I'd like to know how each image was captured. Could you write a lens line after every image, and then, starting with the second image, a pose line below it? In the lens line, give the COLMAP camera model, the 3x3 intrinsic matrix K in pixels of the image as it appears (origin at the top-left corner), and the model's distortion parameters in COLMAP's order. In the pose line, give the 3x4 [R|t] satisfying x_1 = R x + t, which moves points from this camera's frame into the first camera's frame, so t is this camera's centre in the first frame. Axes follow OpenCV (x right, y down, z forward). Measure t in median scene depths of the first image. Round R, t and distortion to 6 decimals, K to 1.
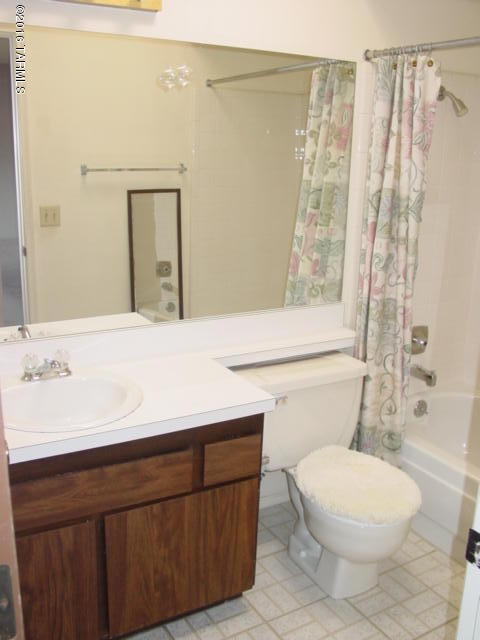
lens RADIAL K [[646.3, 0, 240.0], [0, 646.3, 320.0], [0, 0, 1]] dist [-0.185472, 0.217926]
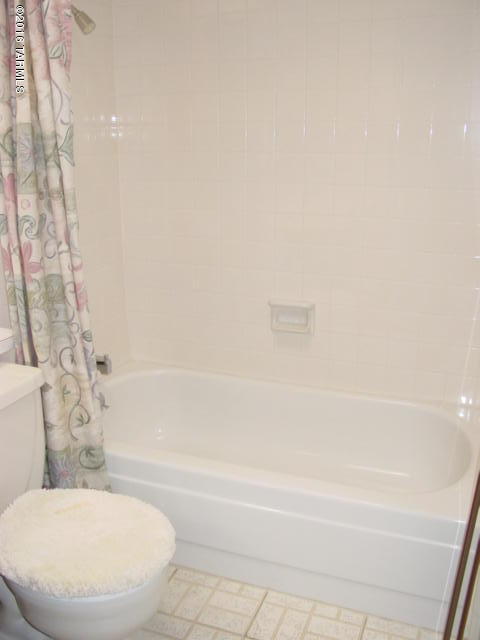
lens RADIAL K [[646.3, 0, 240.0], [0, 646.3, 320.0], [0, 0, 1]] dist [-0.185472, 0.217926]
pose [[0.788017, -0.209514, 0.578907, -0.030301], [0.188694, 0.977251, 0.096827, -0.012811], [-0.586024, 0.032935, 0.809624, 0.282675]]
